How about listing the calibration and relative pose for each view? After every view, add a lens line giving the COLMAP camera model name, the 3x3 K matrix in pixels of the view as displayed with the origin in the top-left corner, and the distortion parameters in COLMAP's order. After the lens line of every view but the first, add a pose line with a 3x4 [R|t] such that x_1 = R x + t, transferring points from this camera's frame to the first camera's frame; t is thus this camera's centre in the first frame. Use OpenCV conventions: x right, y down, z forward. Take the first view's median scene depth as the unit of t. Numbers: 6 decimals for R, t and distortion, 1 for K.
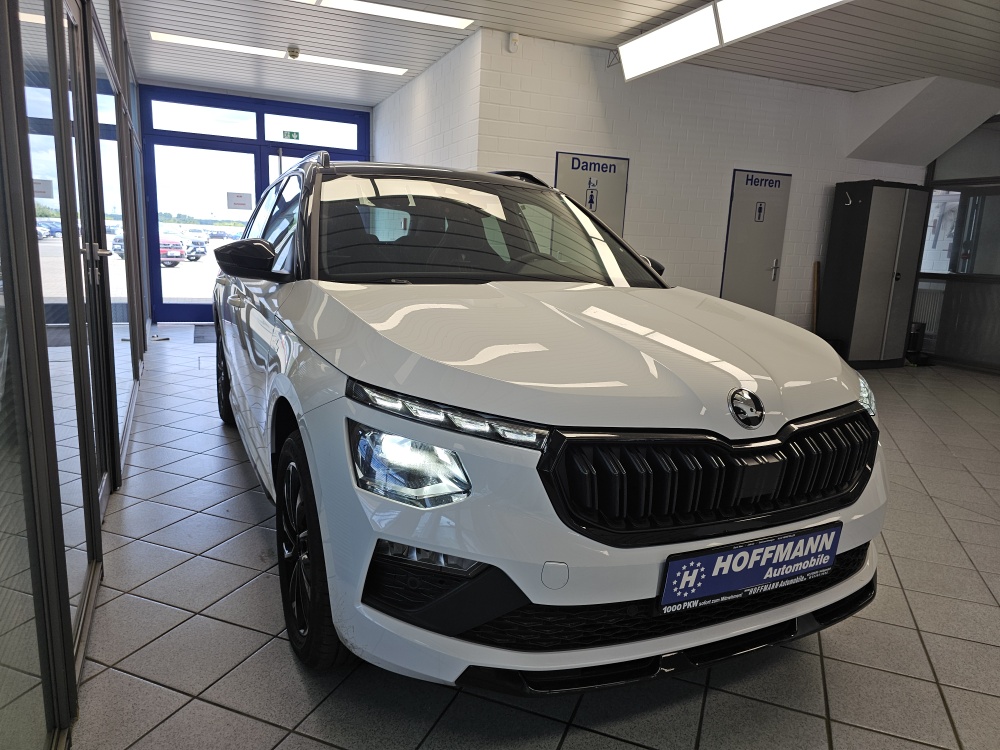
lens RADIAL K [[679.1, 0, 502.8], [0, 679.1, 369.9], [0, 0, 1]] dist [0.065092, -0.081485]
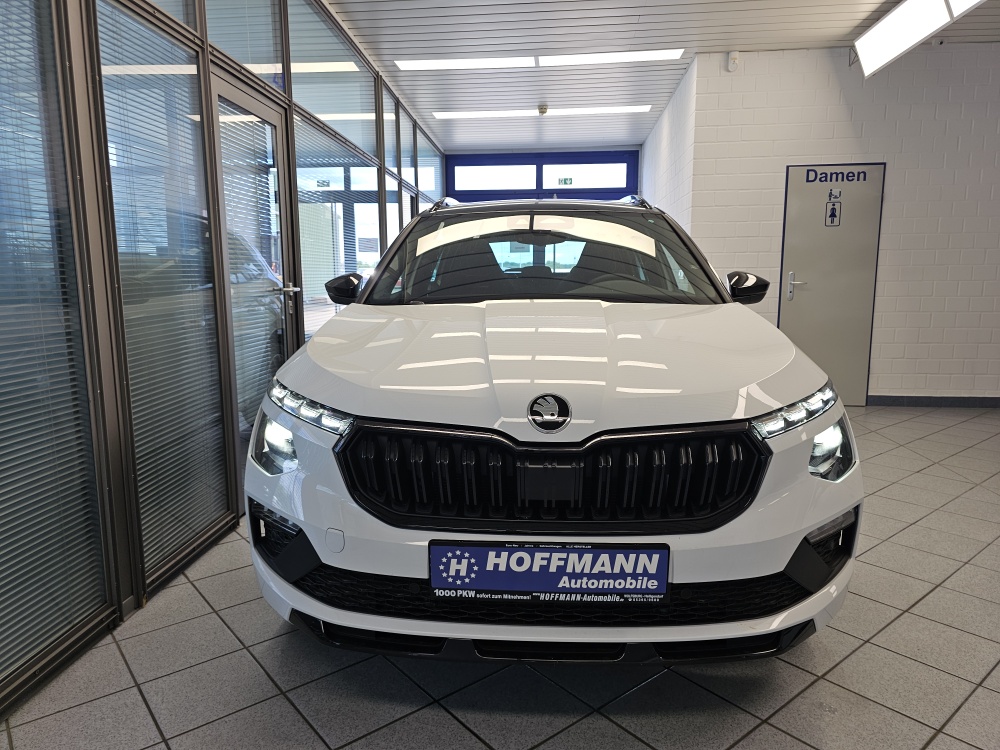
lens RADIAL K [[681.0, 0, 499.9], [0, 681.0, 364.7], [0, 0, 1]] dist [0.050734, -0.046798]
pose [[0.870820, 0.017842, -0.491279, 0.754373], [-0.046472, 0.997854, -0.046136, 0.033086], [0.489401, 0.063007, 0.869780, 0.078000]]
